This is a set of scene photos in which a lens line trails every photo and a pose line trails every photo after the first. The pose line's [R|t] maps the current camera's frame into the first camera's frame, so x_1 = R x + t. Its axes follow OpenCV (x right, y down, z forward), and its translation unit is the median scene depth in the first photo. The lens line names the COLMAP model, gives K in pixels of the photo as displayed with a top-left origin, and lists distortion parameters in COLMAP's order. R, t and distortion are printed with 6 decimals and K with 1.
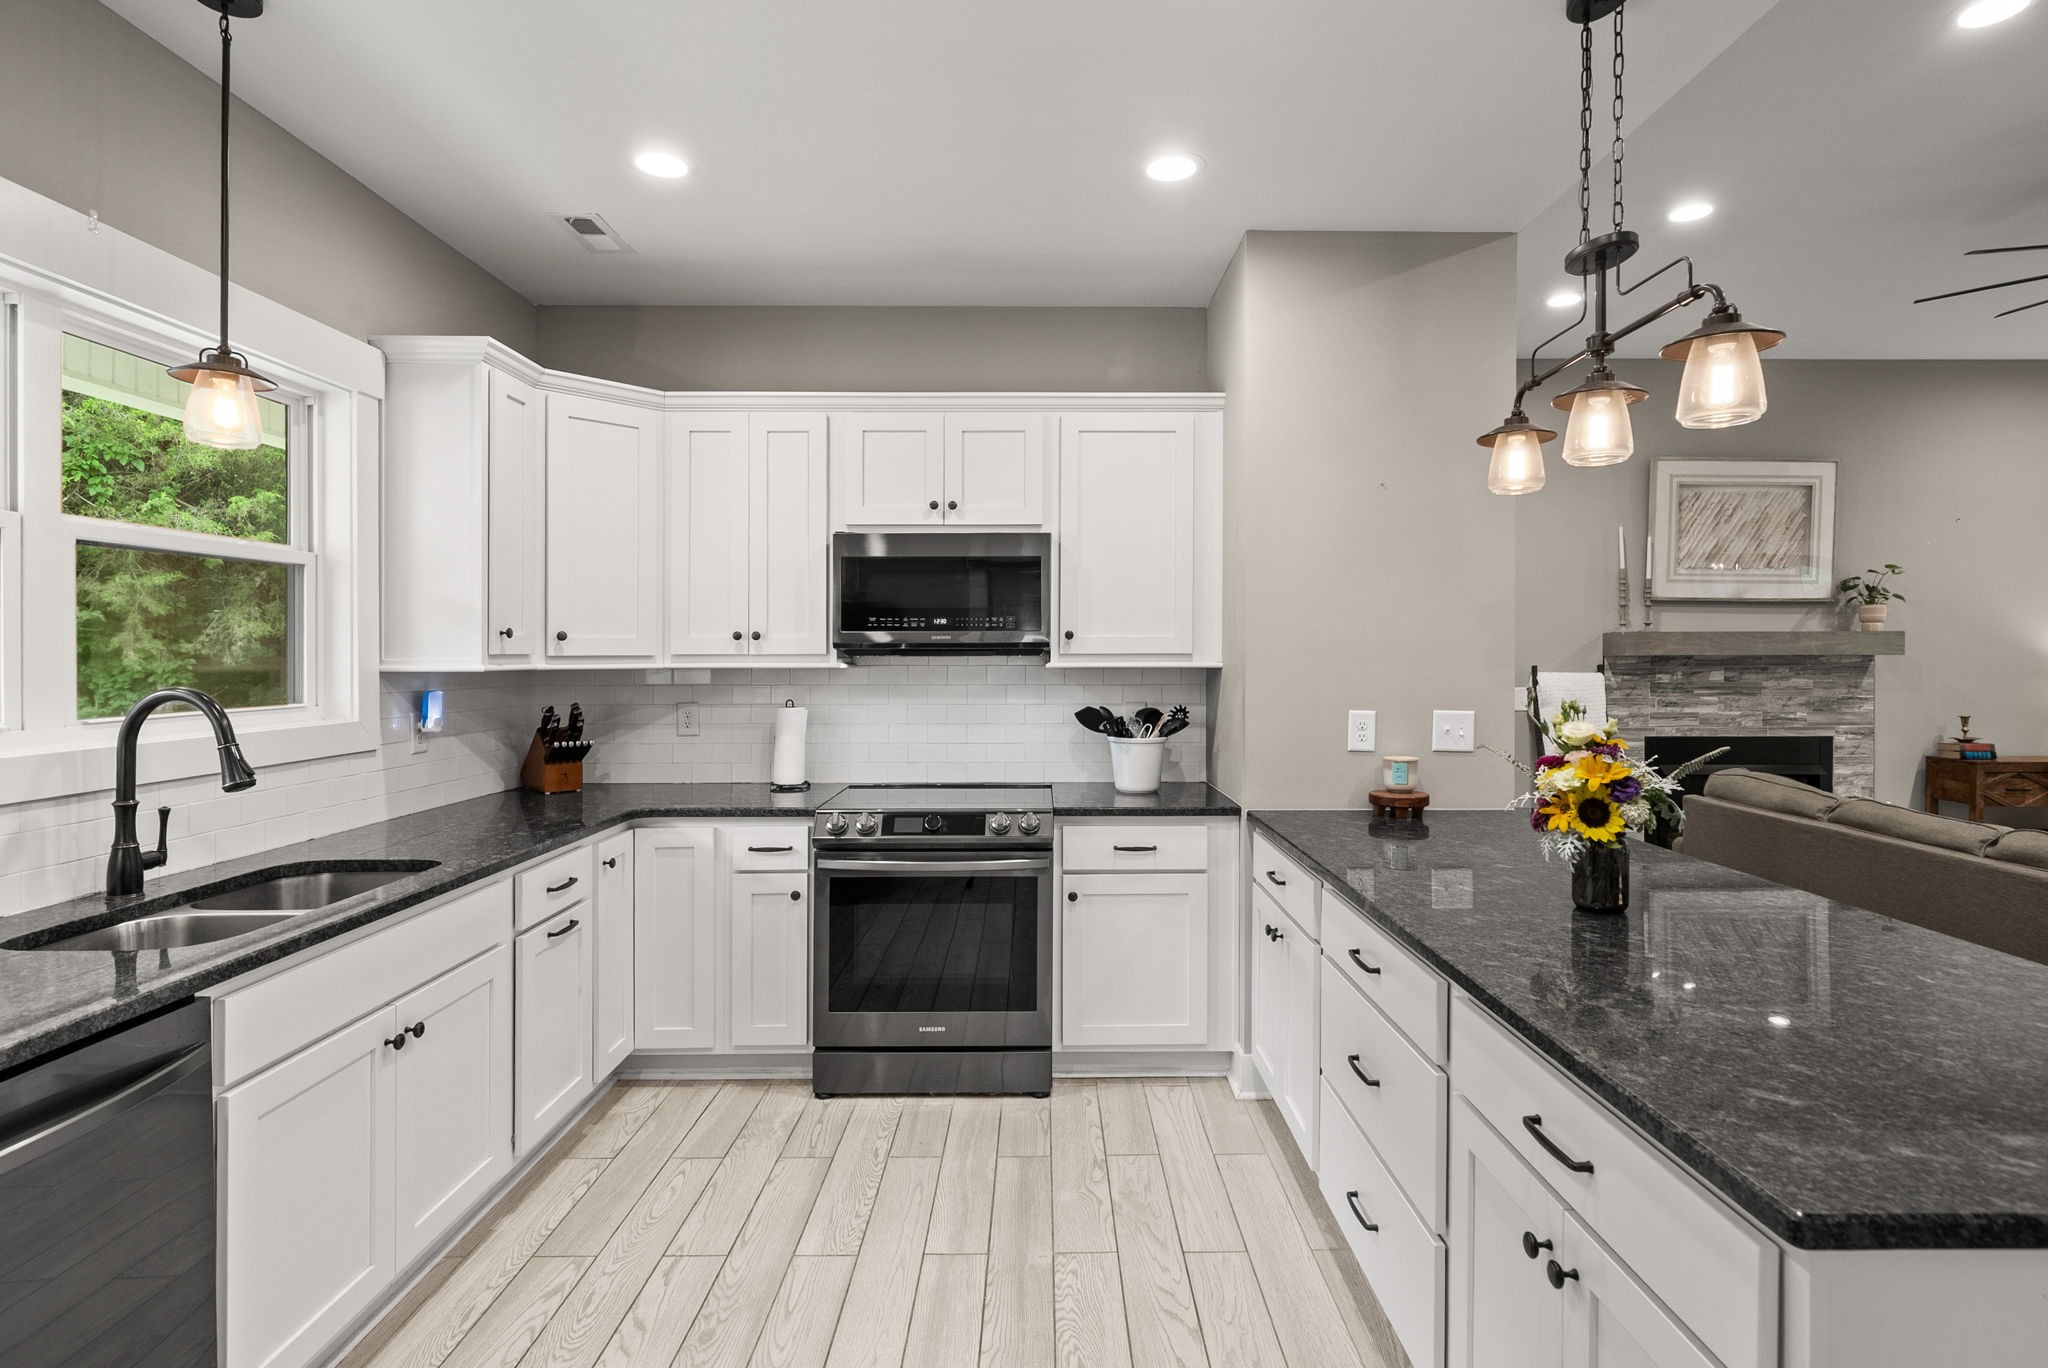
lens RADIAL K [[1006.8, 0, 1060.0], [0, 1006.8, 659.4], [0, 0, 1]] dist [-0.001357, 0.000019]
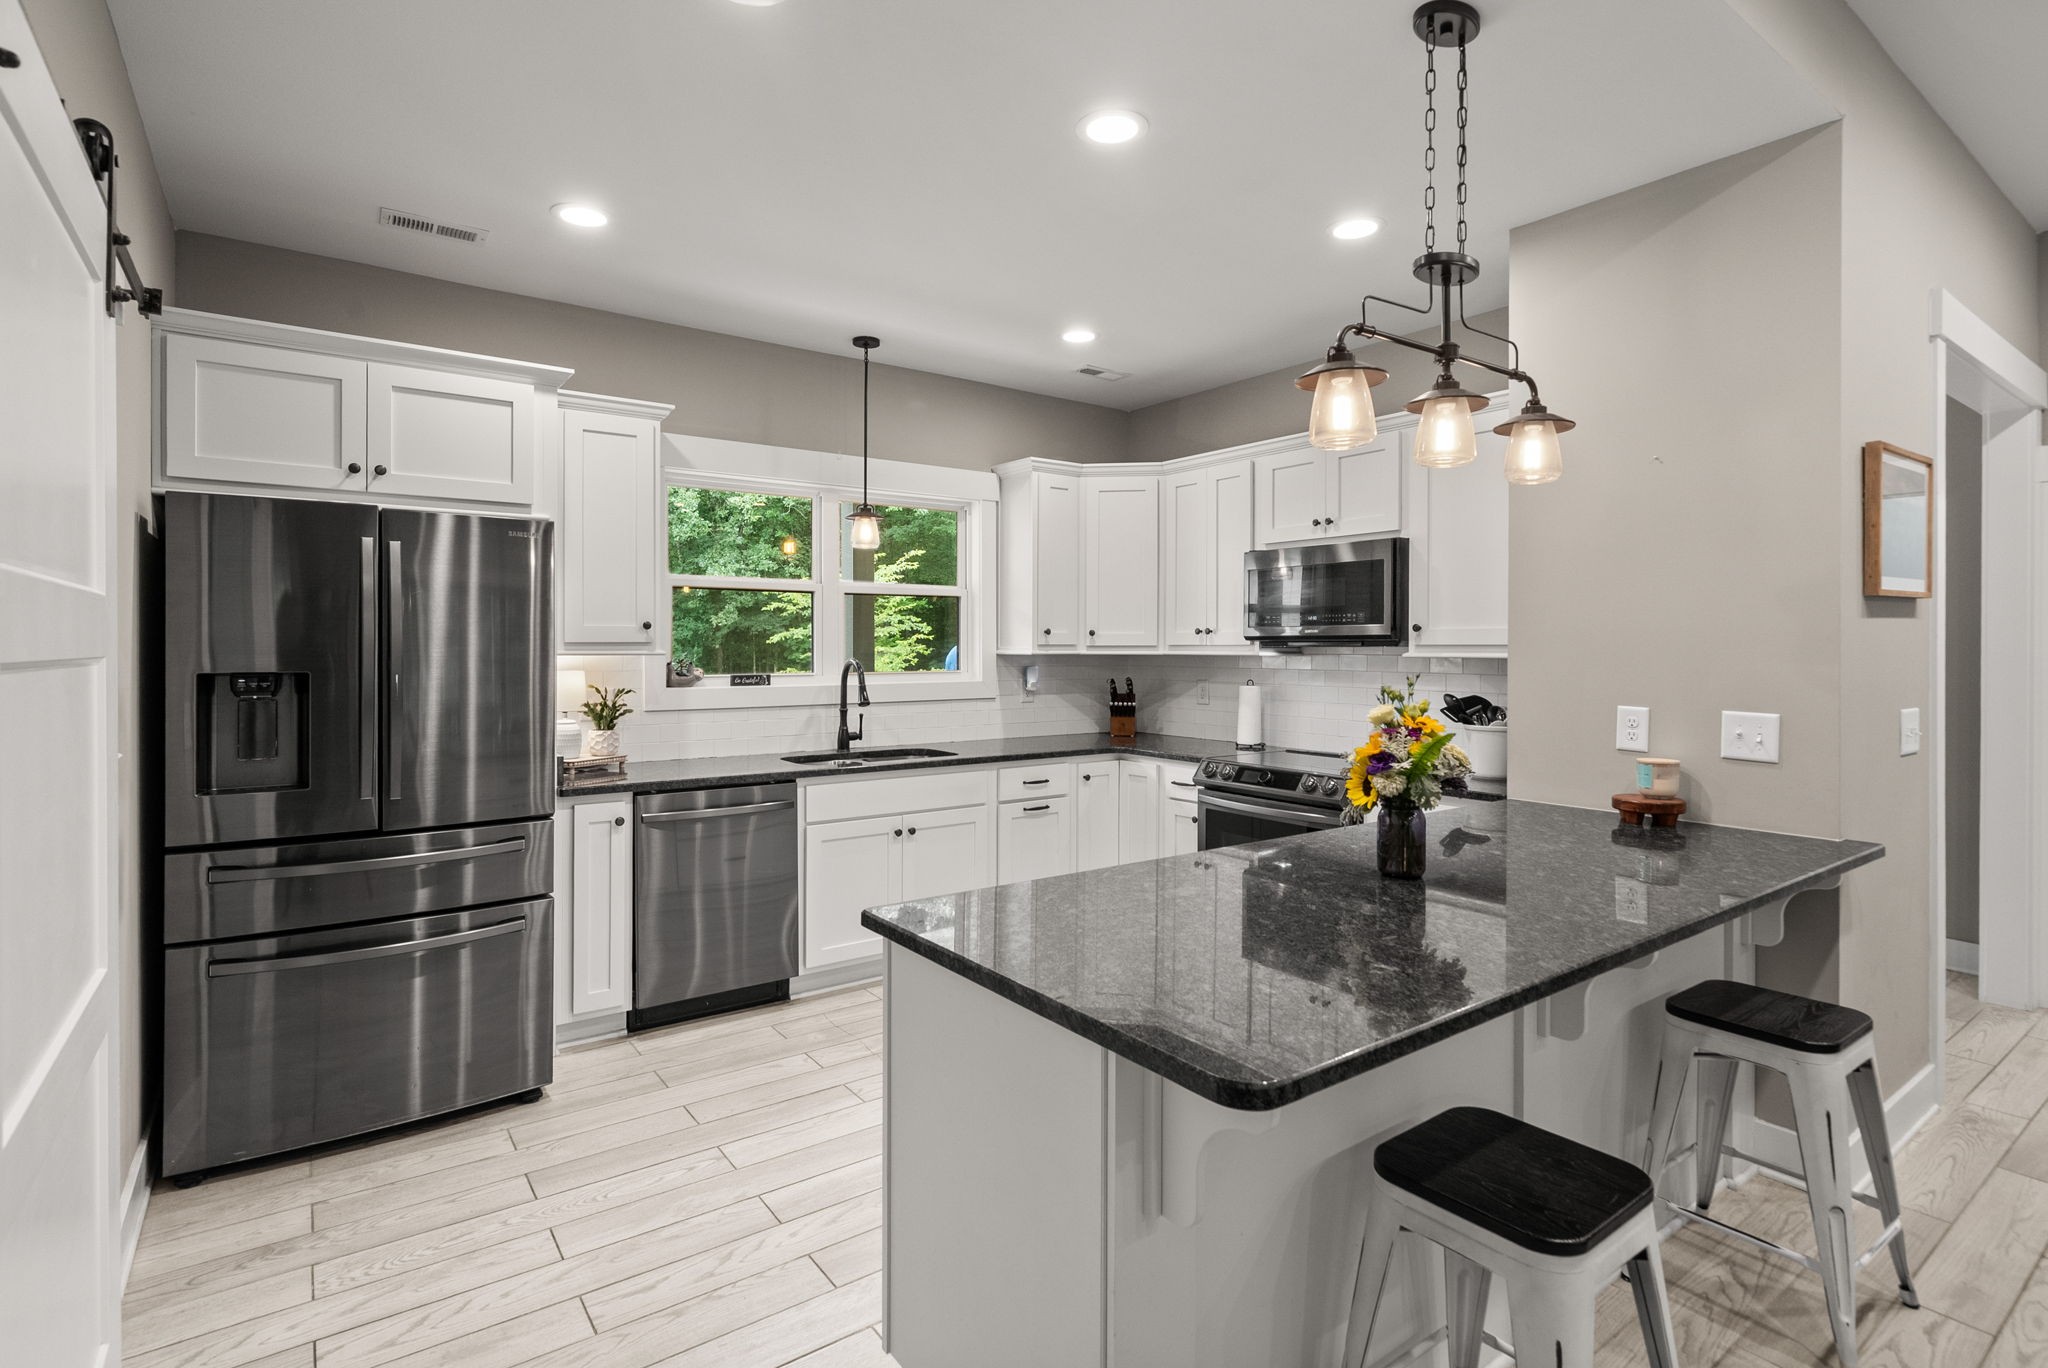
lens RADIAL K [[1006.8, 0, 1033.7], [0, 1006.8, 641.9], [0, 0, 1]] dist [-0.001357, 0.000019]
pose [[0.582447, -0.001409, -0.812867, 0.672169], [-0.006060, 0.999963, -0.006075, 0.000912], [0.812846, 0.008464, 0.582417, 0.015156]]
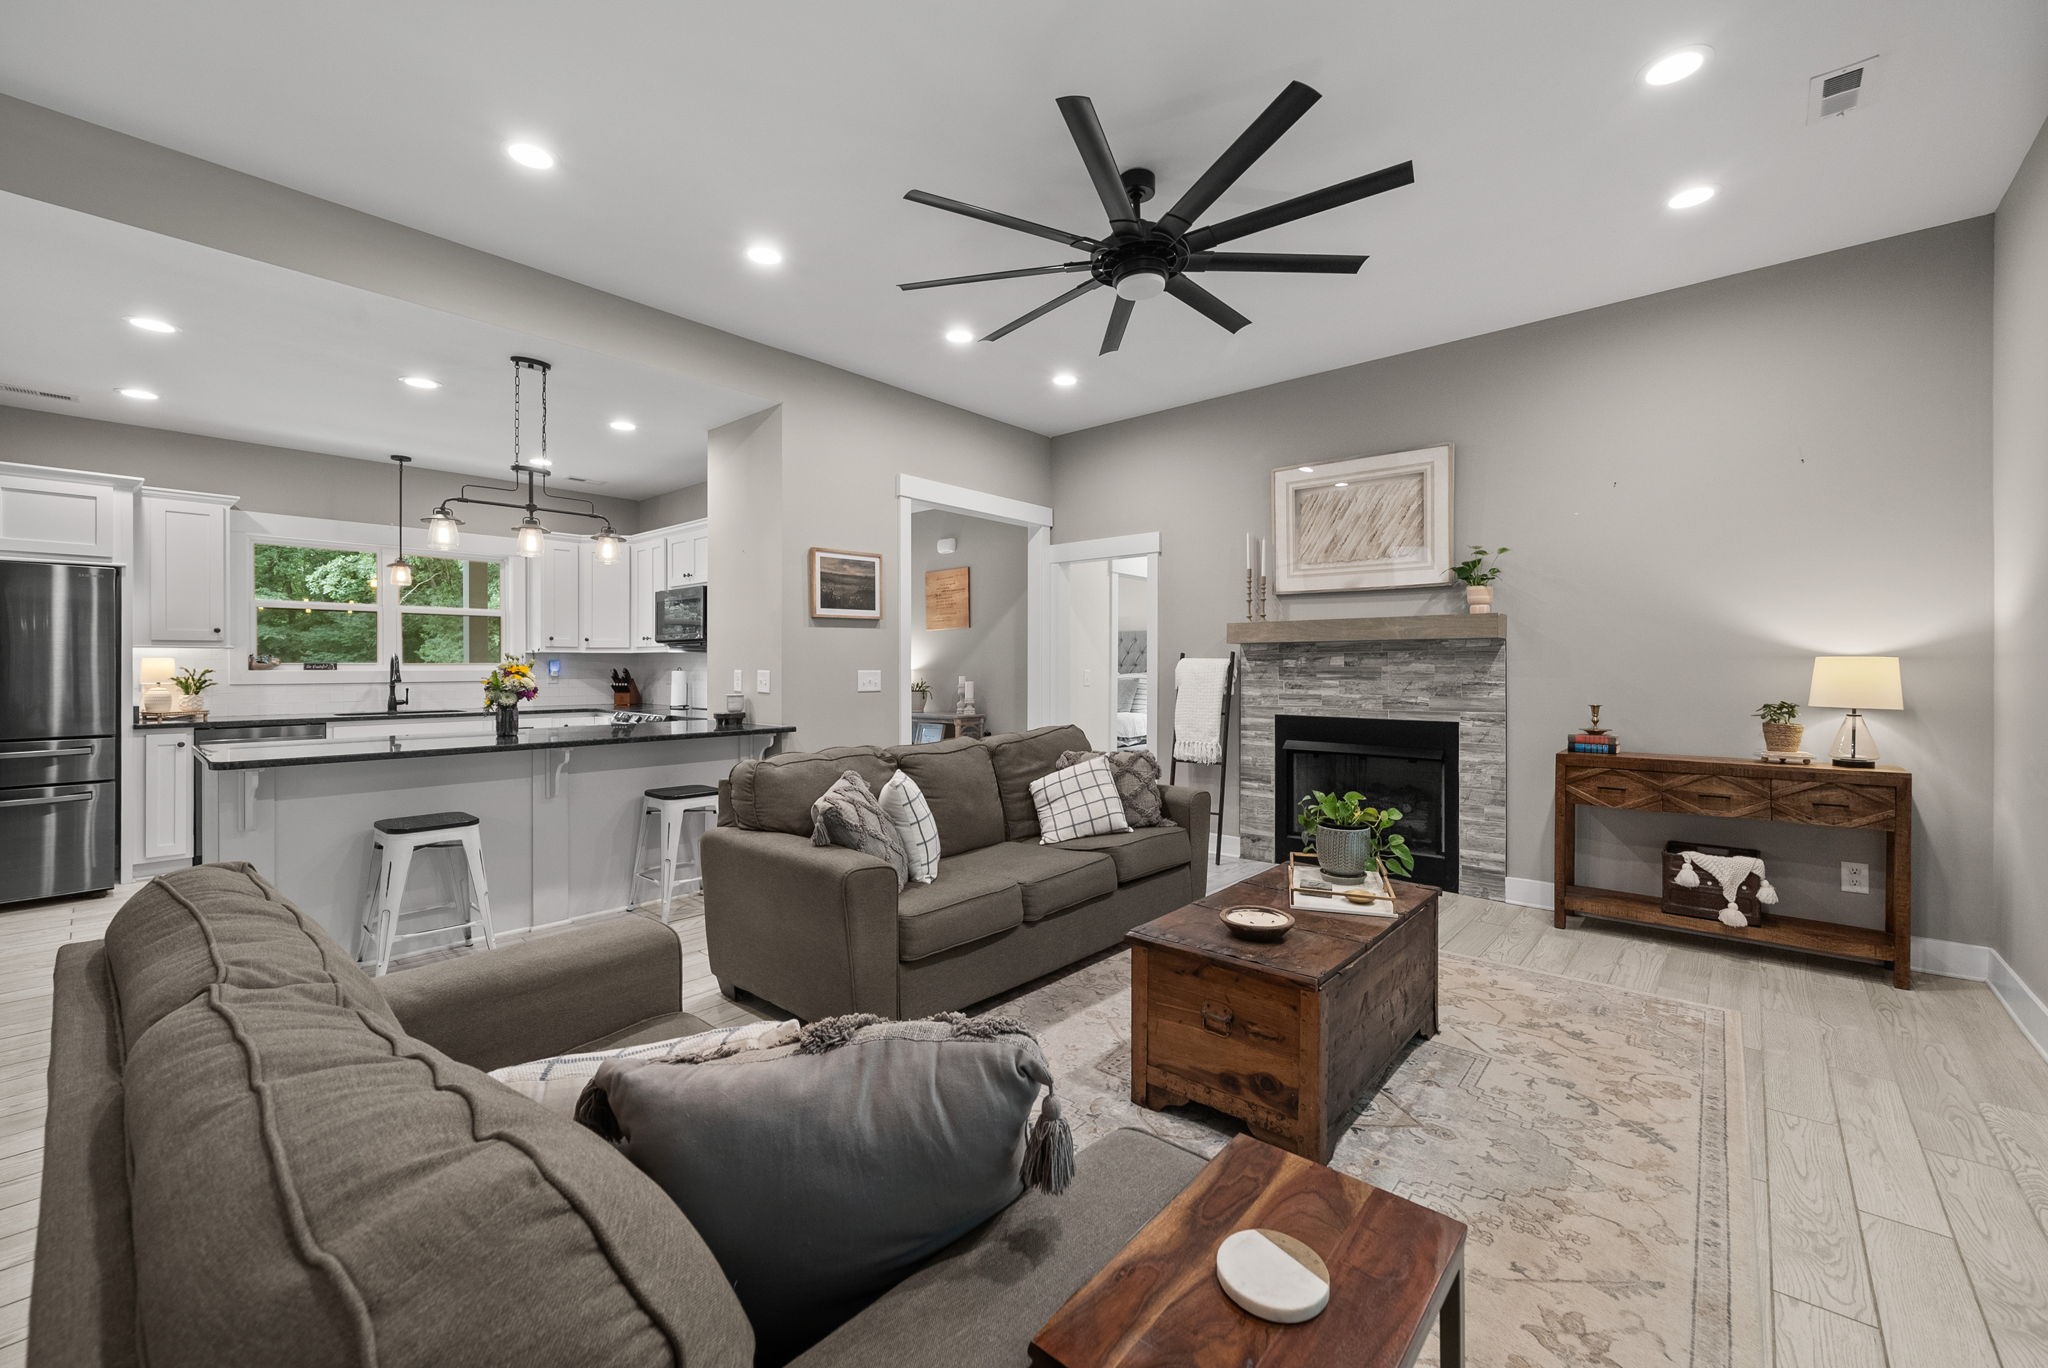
lens RADIAL K [[829.3, 0, 1027.9], [0, 829.3, 665.3], [0, 0, 1]] dist [-0.000168, -0.000083]
pose [[0.740114, 0.001368, -0.672480, 1.609433], [-0.003850, 0.999990, -0.002203, 0.038942], [0.672470, 0.004220, 0.740112, 0.187845]]
